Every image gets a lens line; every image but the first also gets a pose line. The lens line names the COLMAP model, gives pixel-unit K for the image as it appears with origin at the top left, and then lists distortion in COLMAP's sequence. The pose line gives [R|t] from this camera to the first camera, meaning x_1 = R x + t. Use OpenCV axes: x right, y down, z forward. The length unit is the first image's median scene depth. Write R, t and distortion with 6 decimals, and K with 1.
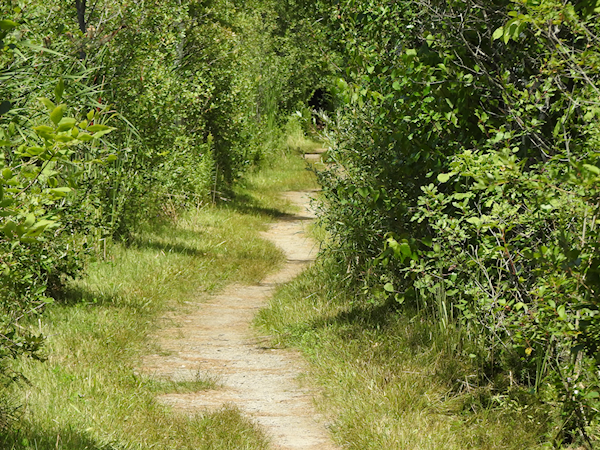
lens RADIAL K [[3848.7, 0, 300.0], [0, 3848.7, 224.9], [0, 0, 1]] dist [0.279697, 0.000000]
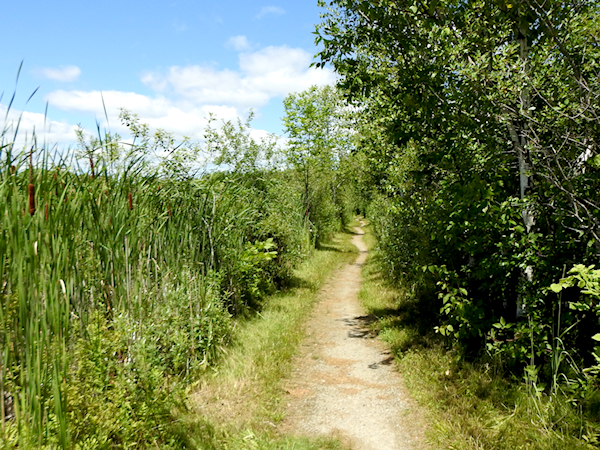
lens RADIAL K [[419.6, 0, 300.0], [0, 419.6, 224.5], [0, 0, 1]] dist [0.000139, -0.000030]
pose [[0.992988, 0.013632, -0.117426, -0.014007], [-0.013280, 0.999905, 0.003778, -0.019008], [0.117466, -0.002192, 0.993074, 0.546737]]
